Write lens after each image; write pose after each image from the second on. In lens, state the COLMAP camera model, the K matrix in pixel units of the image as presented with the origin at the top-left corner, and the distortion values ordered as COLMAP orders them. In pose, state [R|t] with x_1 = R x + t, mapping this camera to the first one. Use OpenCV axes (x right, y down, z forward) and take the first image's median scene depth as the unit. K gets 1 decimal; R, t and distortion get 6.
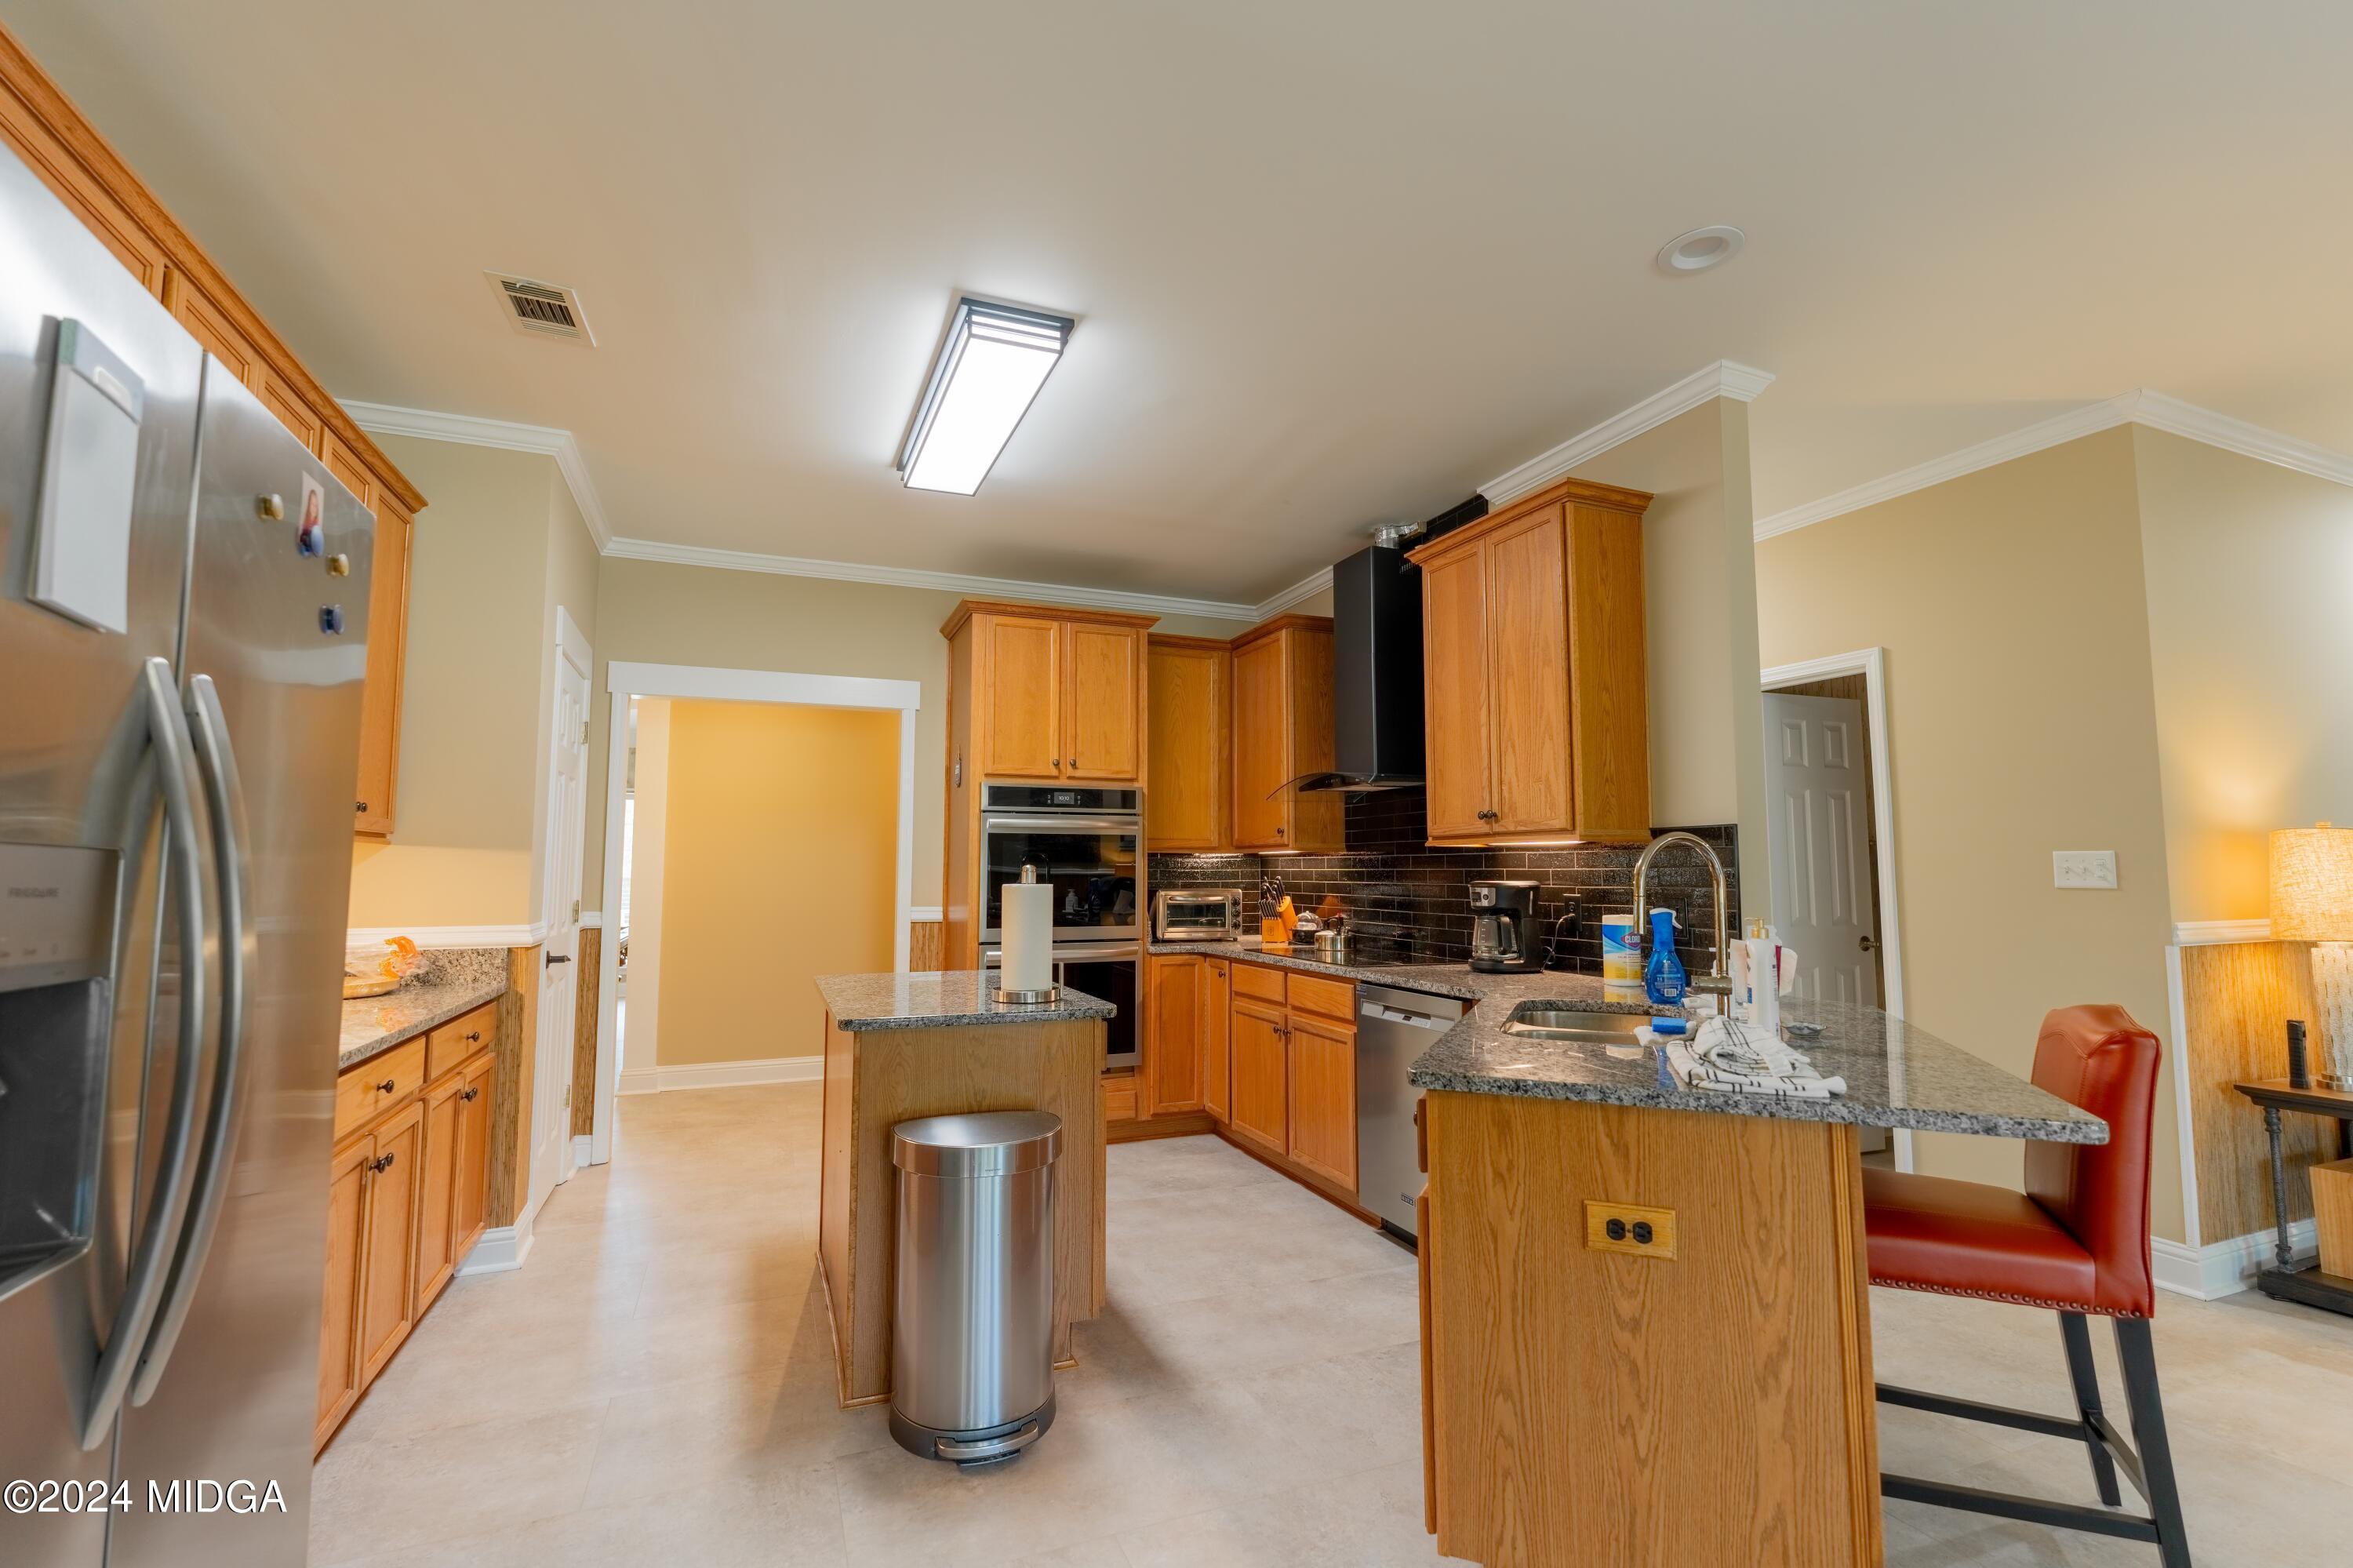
lens RADIAL K [[1068.6, 0, 1178.7], [0, 1068.6, 781.8], [0, 0, 1]] dist [-0.009415, 0.002289]
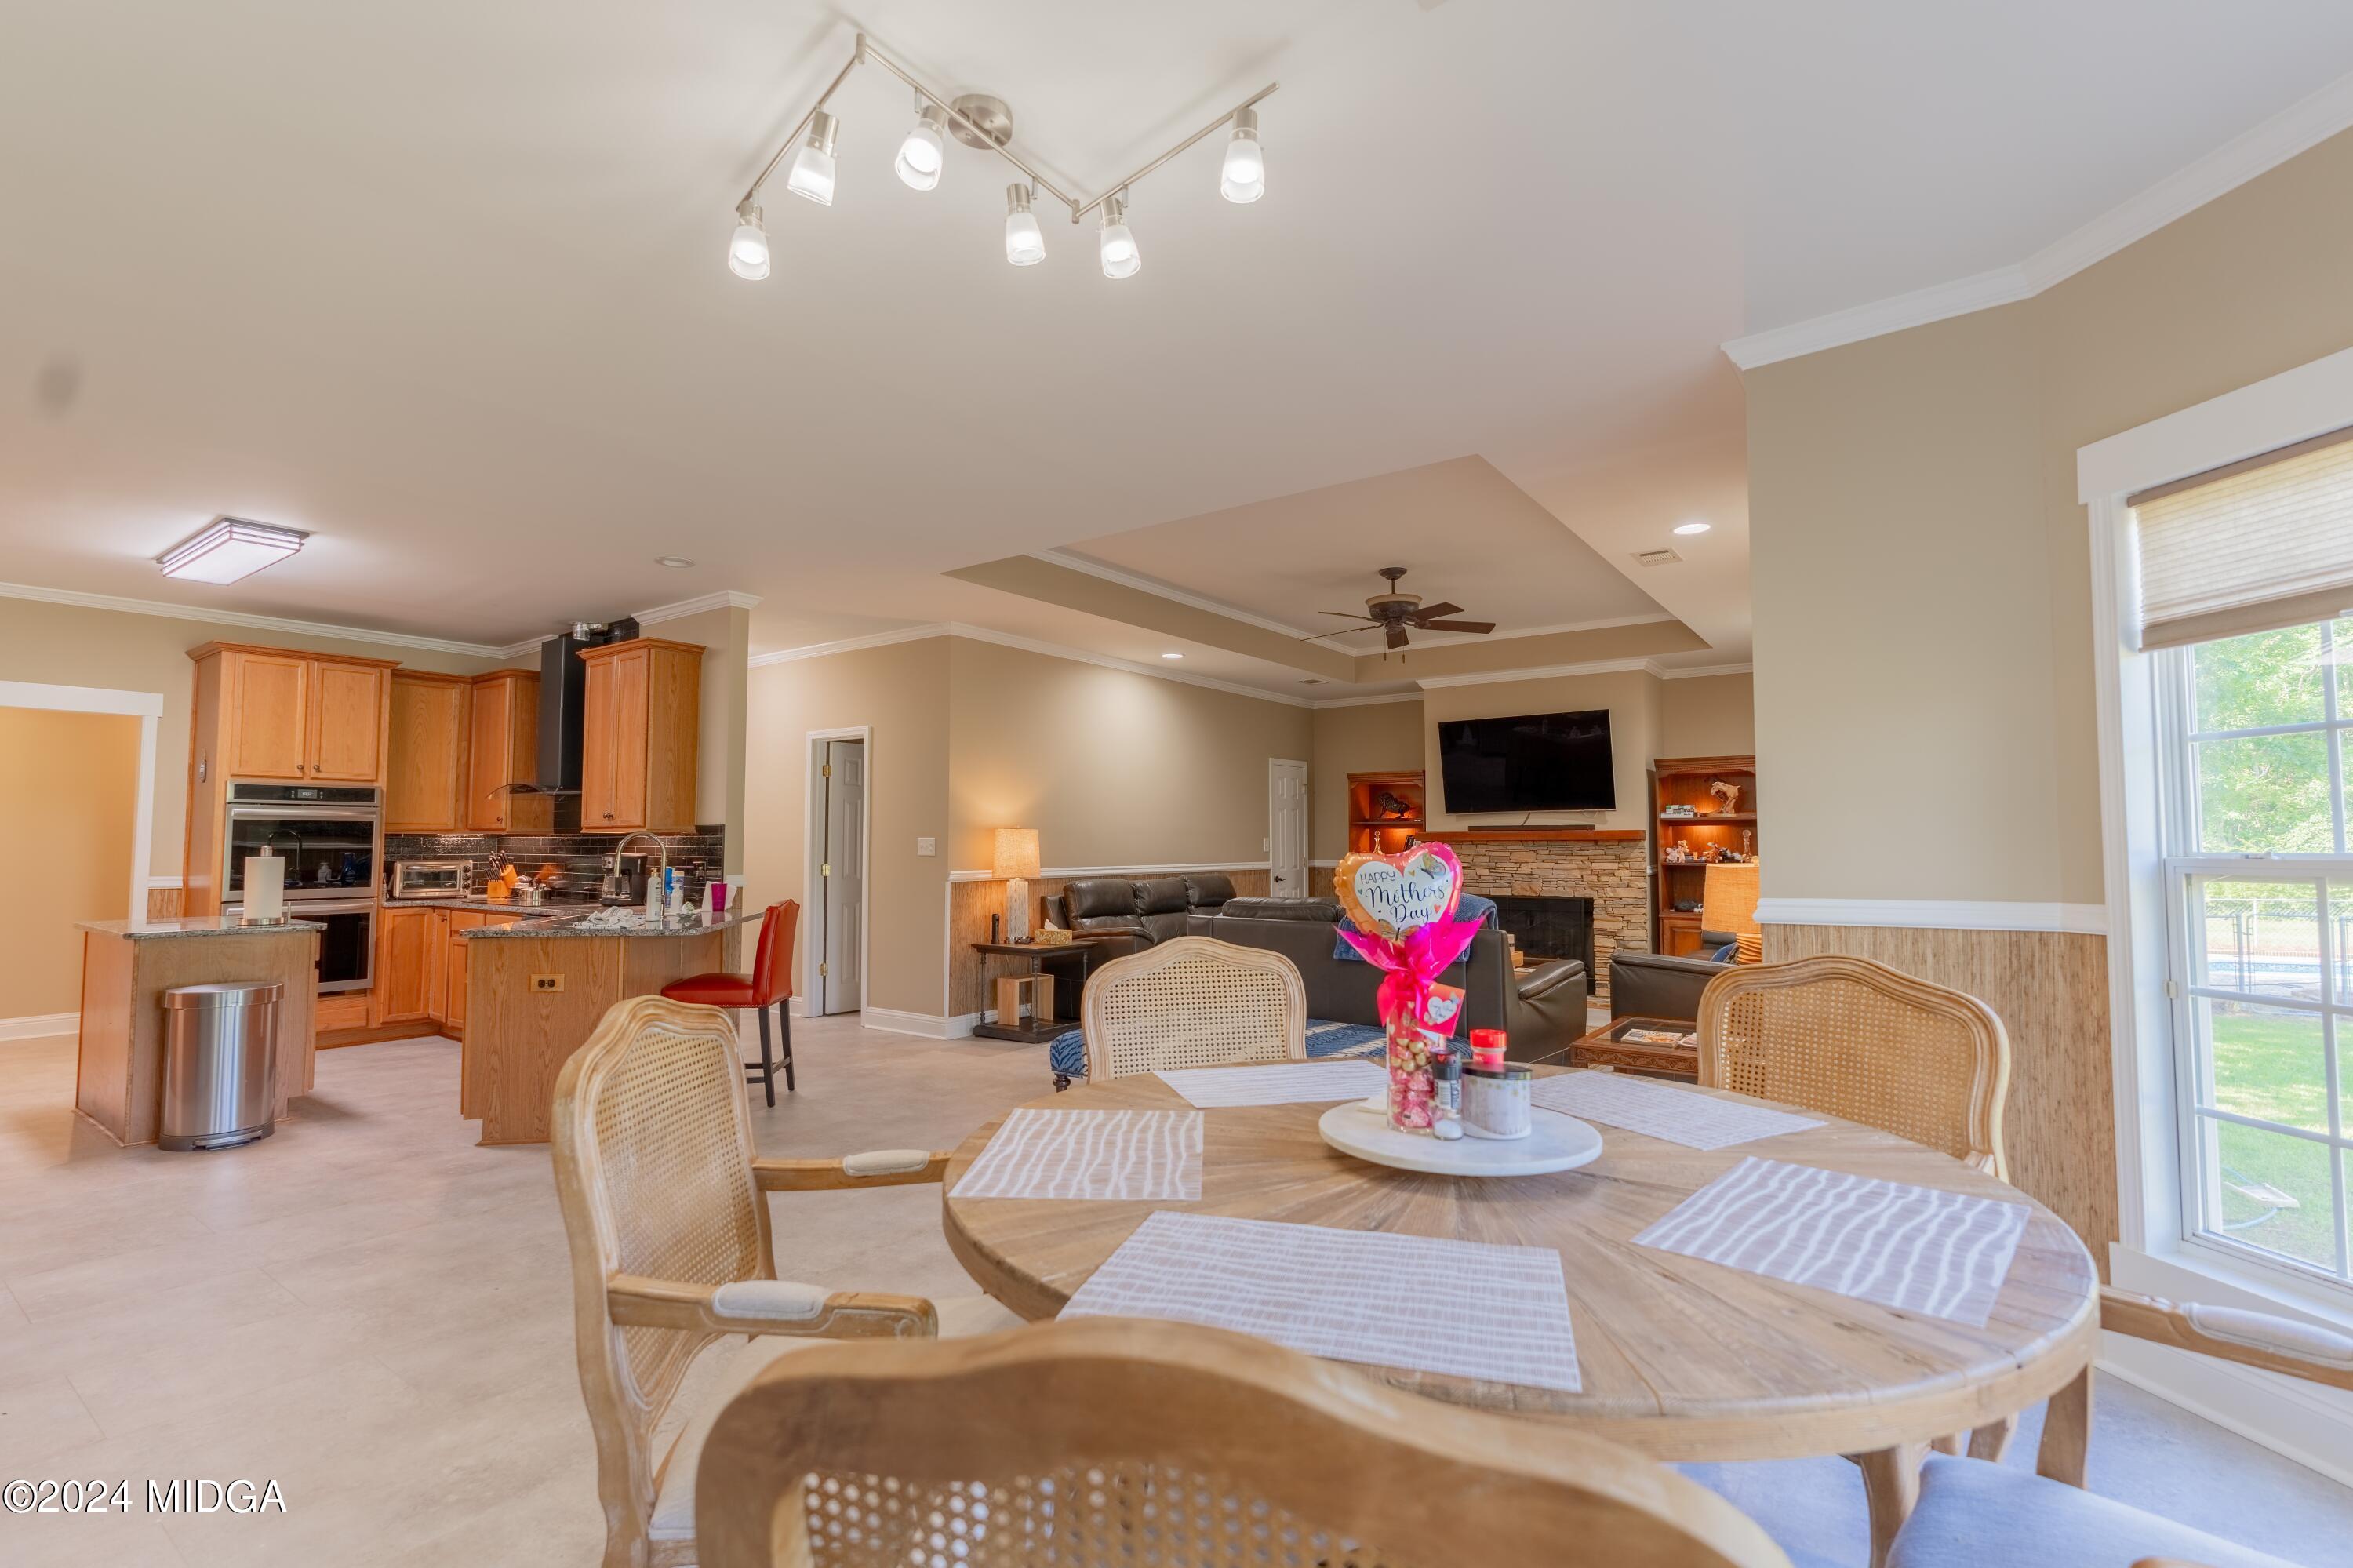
lens RADIAL K [[1068.6, 0, 1179.6], [0, 1068.6, 786.1], [0, 0, 1]] dist [-0.009415, 0.002289]
pose [[0.848778, 0.027844, 0.528016, 0.118672], [-0.043092, 0.998933, 0.016594, -0.063948], [-0.526990, -0.036838, 0.849073, -0.717851]]
